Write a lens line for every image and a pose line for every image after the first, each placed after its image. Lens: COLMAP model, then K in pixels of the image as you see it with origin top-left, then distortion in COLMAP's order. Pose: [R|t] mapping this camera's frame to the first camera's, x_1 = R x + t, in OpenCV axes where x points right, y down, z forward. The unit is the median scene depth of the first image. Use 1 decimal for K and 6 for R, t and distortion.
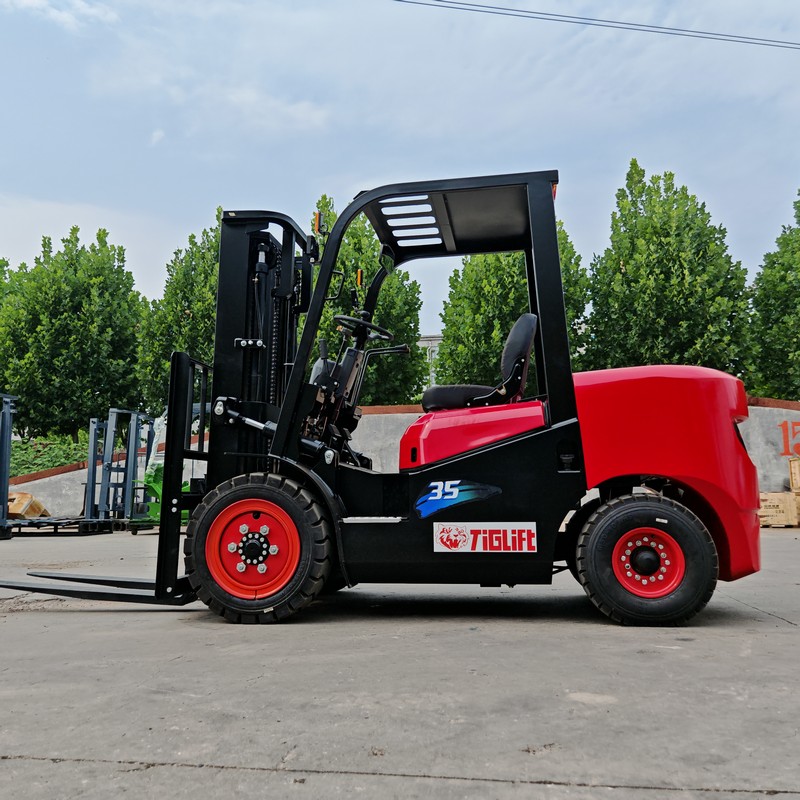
lens RADIAL K [[731.9, 0, 400.0], [0, 731.9, 400.0], [0, 0, 1]] dist [0.087529, -0.072229]
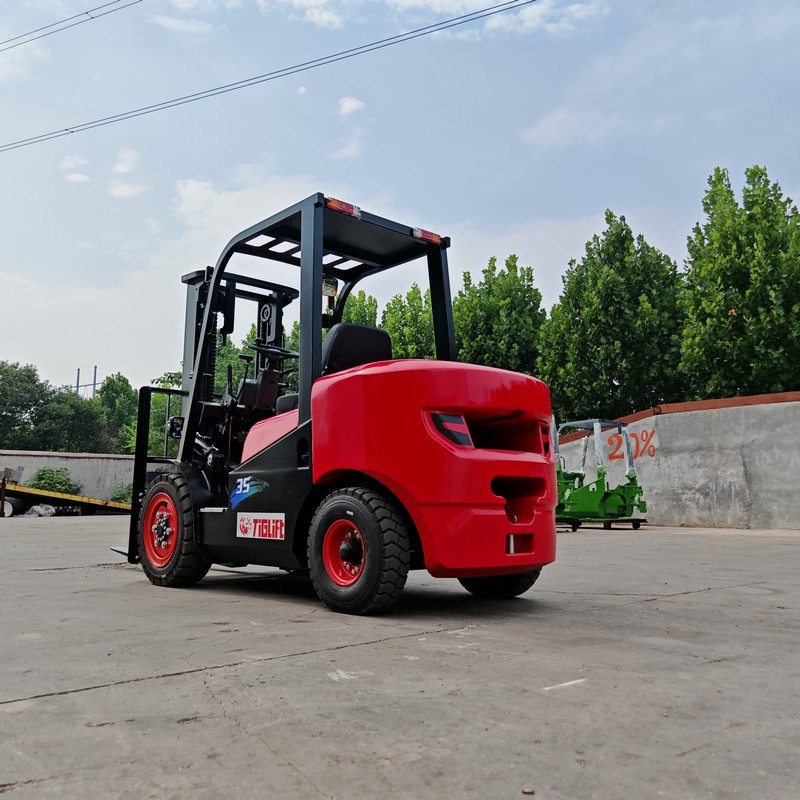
lens RADIAL K [[731.9, 0, 400.0], [0, 731.9, 400.0], [0, 0, 1]] dist [0.087529, -0.072229]
pose [[0.787483, -0.073423, -0.611948, 0.988049], [0.071375, 0.997063, -0.027781, 0.035453], [0.612190, -0.021801, 0.790410, 0.212865]]
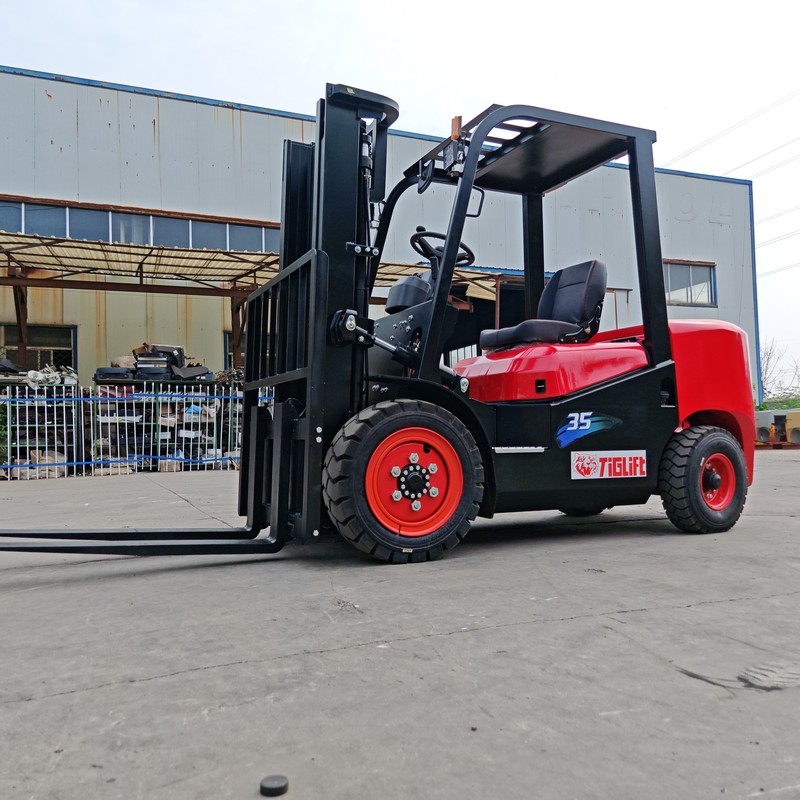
lens RADIAL K [[731.9, 0, 400.0], [0, 731.9, 400.0], [0, 0, 1]] dist [0.087529, -0.072229]
pose [[0.824450, 0.029430, 0.565169, -0.735055], [-0.074847, 0.995545, 0.057344, 0.051312], [-0.560964, -0.089578, 0.822980, 0.278942]]
